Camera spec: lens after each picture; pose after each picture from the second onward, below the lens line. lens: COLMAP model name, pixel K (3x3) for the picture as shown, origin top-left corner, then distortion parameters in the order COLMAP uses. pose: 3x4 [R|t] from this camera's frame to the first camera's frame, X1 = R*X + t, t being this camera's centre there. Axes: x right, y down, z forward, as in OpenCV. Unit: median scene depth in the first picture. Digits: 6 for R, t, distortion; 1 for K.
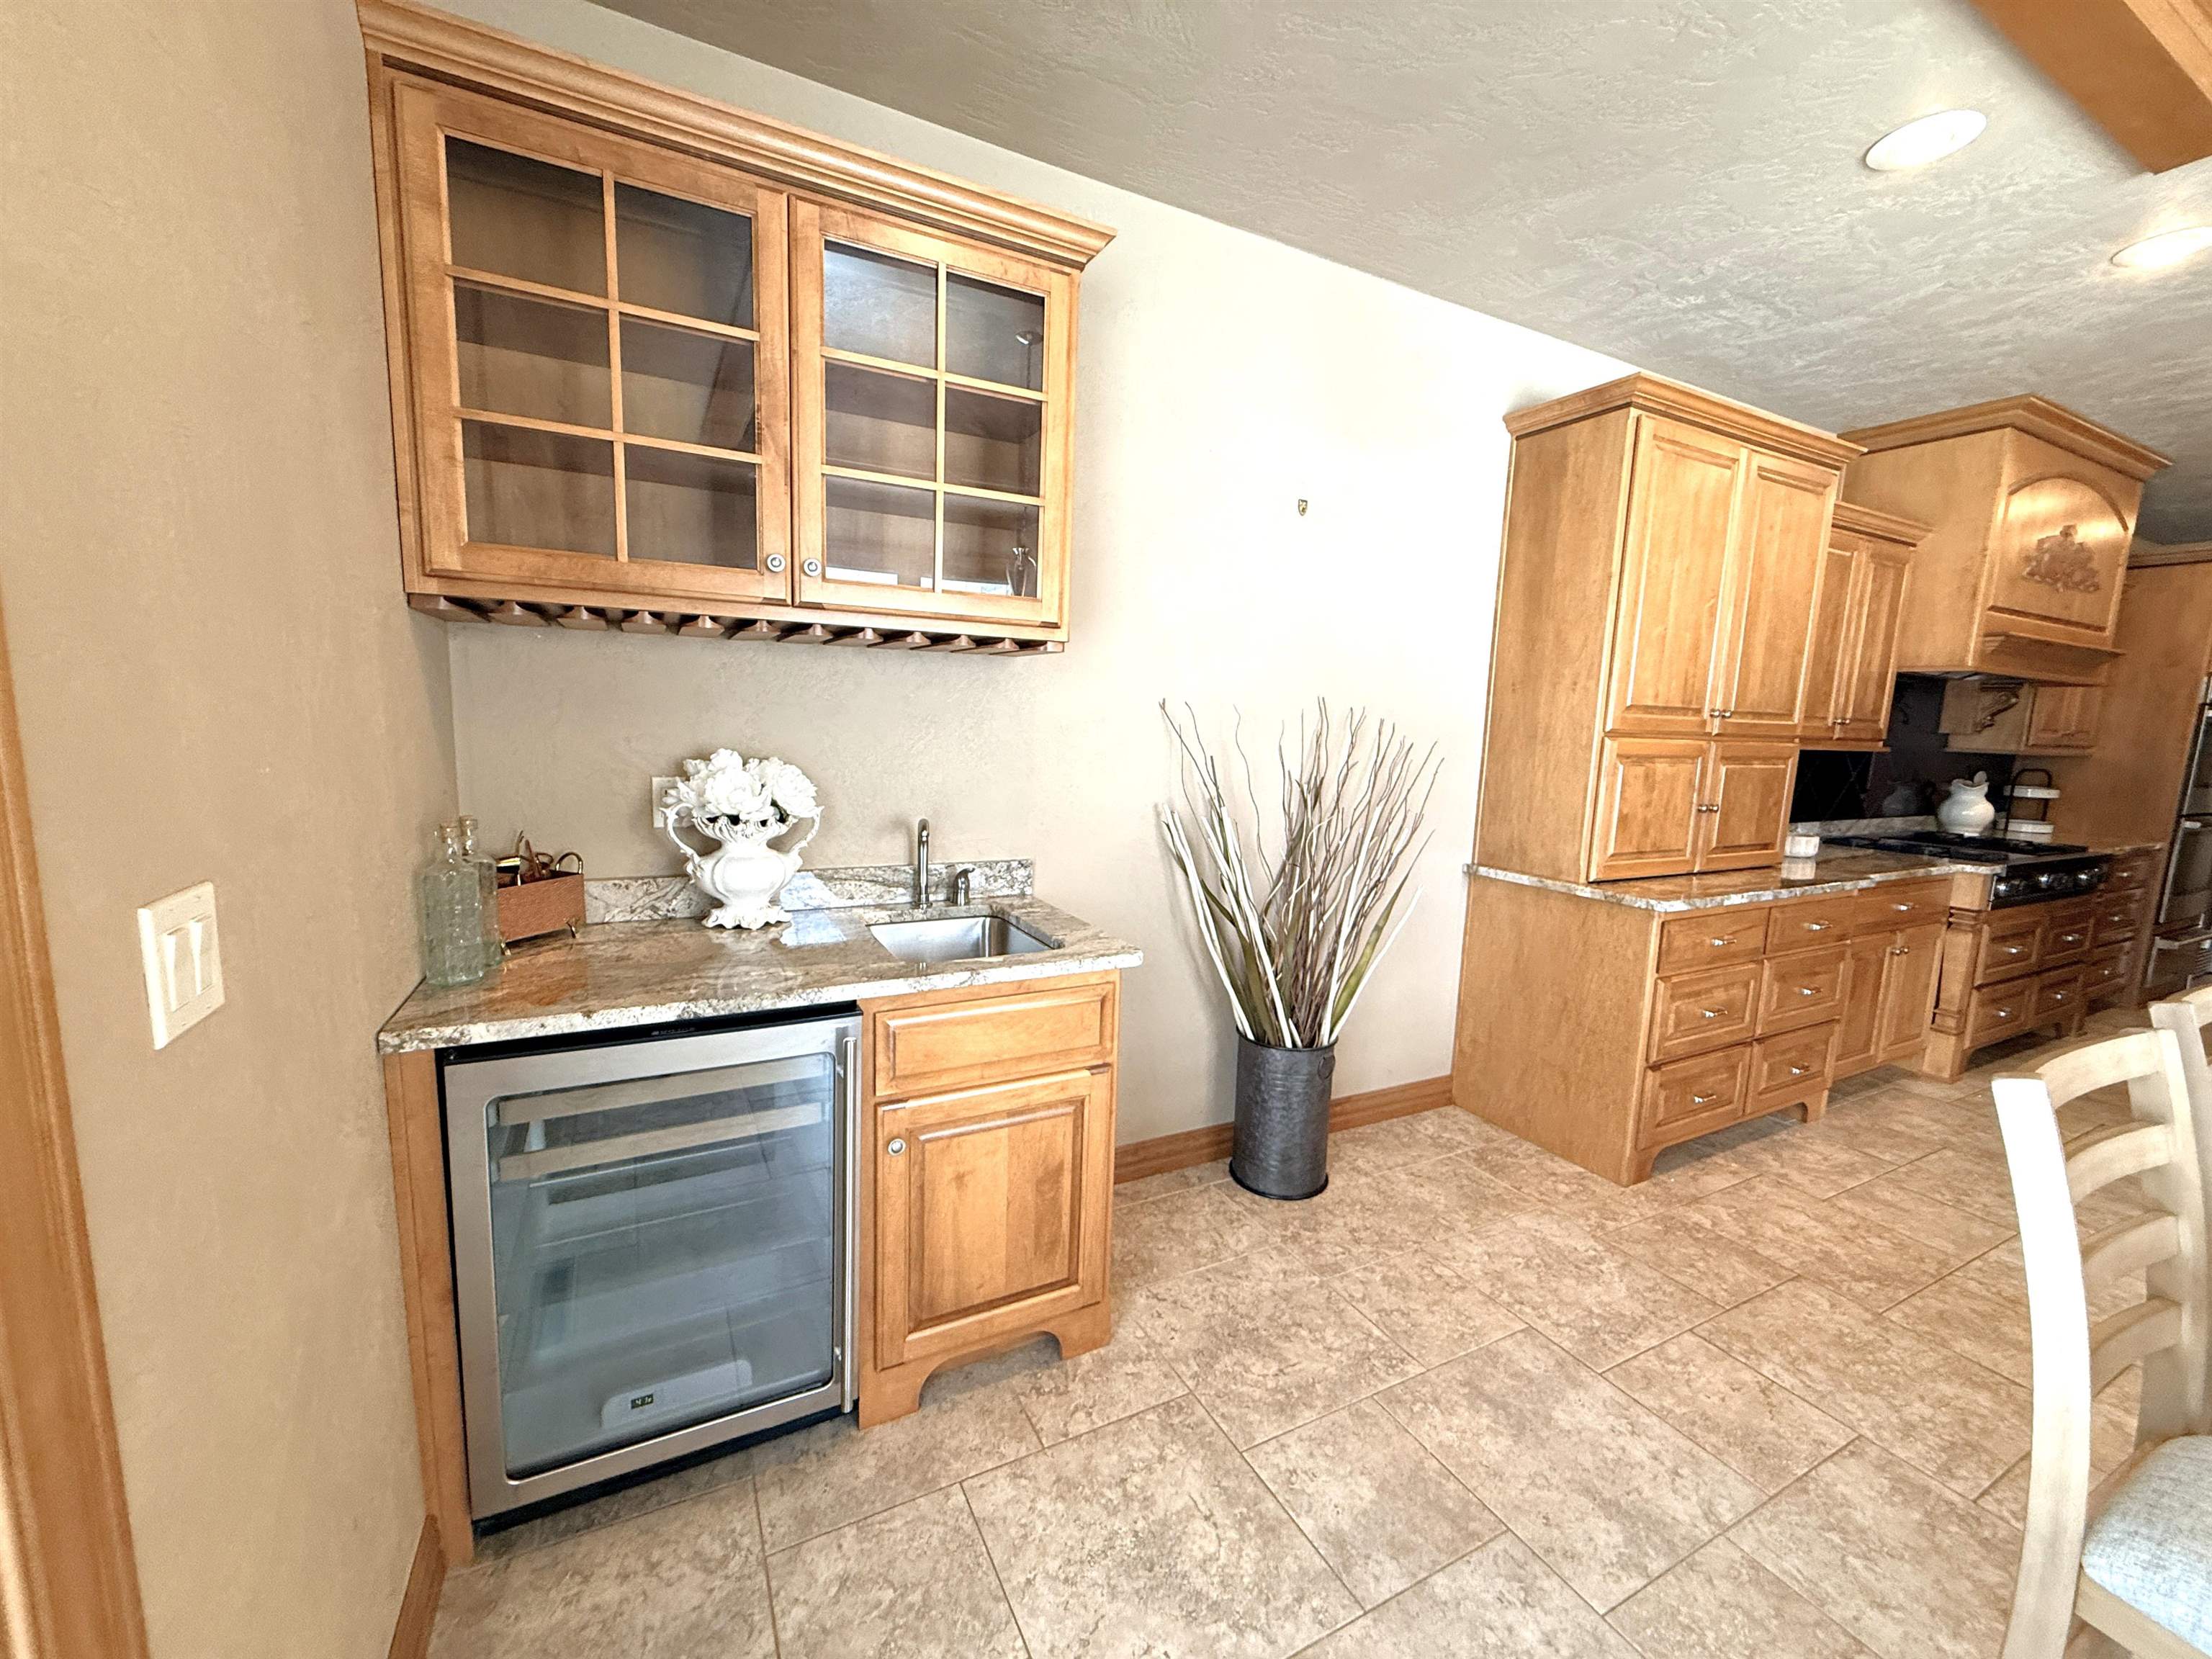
lens RADIAL K [[880.8, 0, 1106.0], [0, 880.8, 829.5], [0, 0, 1]] dist [0.001951, 0.000028]
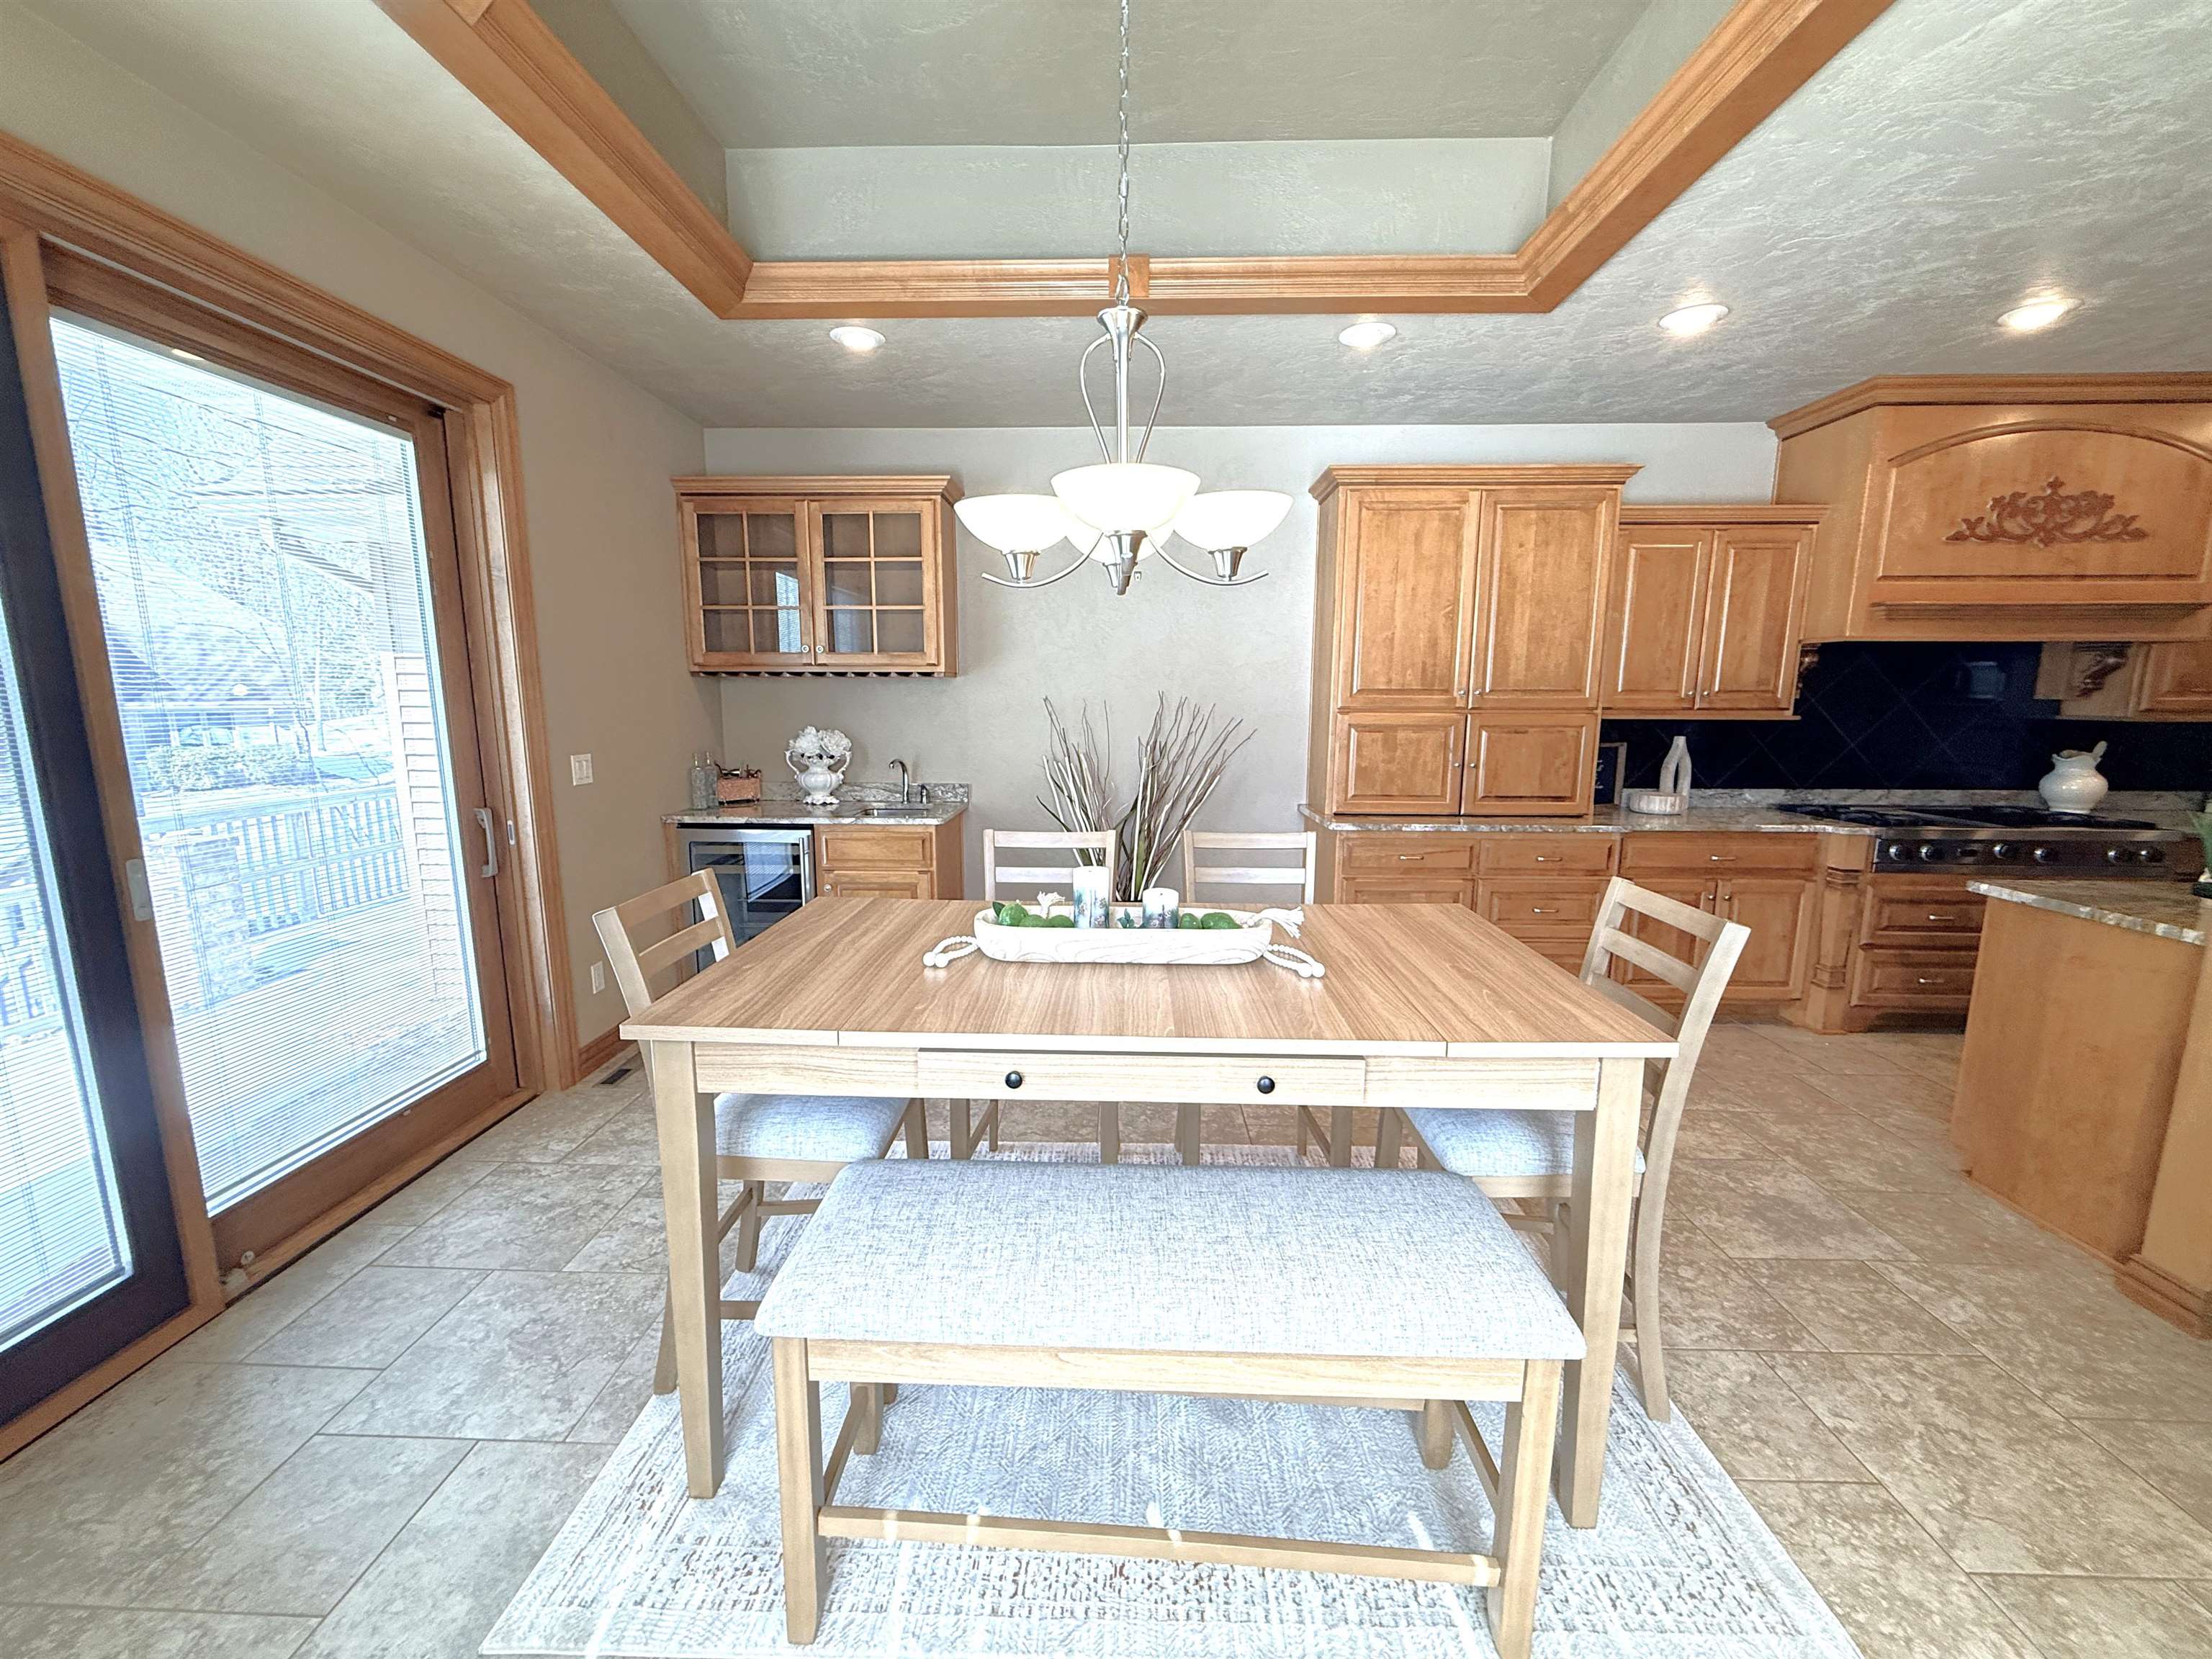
lens RADIAL K [[880.8, 0, 1106.0], [0, 880.8, 829.5], [0, 0, 1]] dist [0.001951, 0.000028]
pose [[0.874412, 0.042096, -0.483355, 0.900777], [-0.036618, 0.999113, 0.020771, 0.067853], [0.483801, -0.000463, 0.875178, -0.425364]]
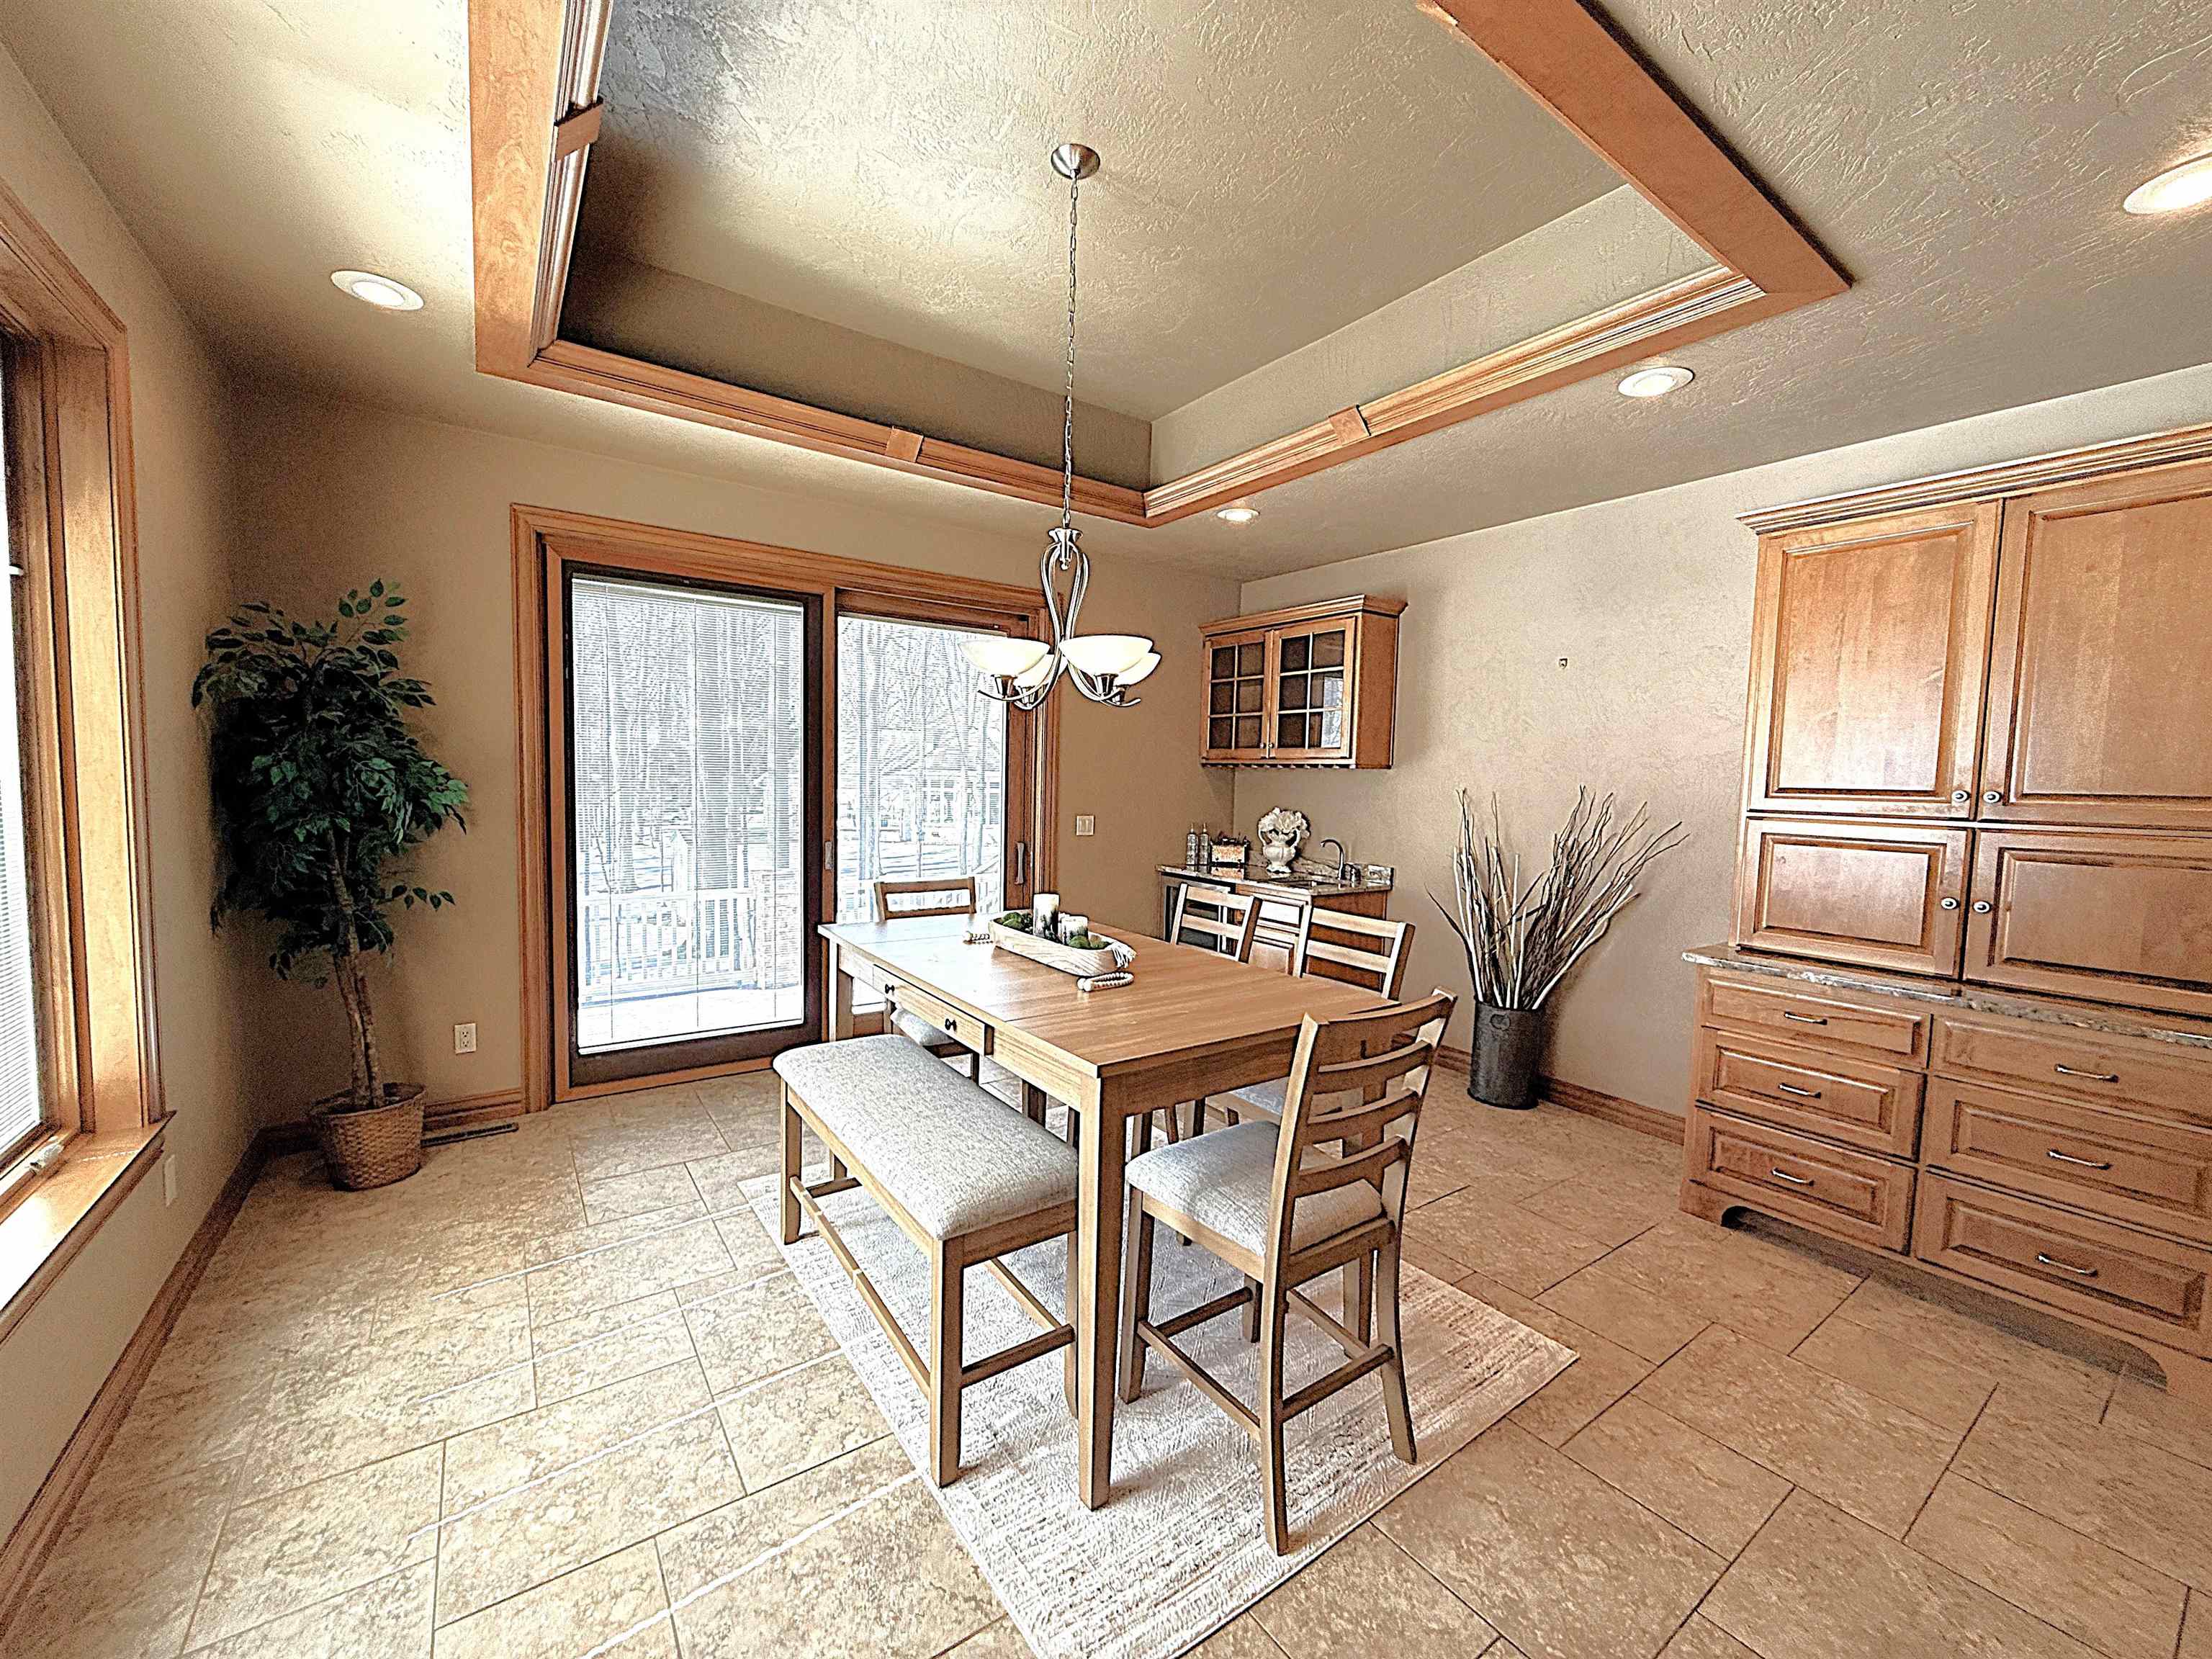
lens RADIAL K [[880.8, 0, 1106.0], [0, 880.8, 829.5], [0, 0, 1]] dist [0.001951, 0.000028]
pose [[0.138127, 0.027939, -0.990020, 1.502472], [-0.152813, 0.988233, 0.006568, 0.028086], [0.978555, 0.150381, 0.140771, 0.049857]]
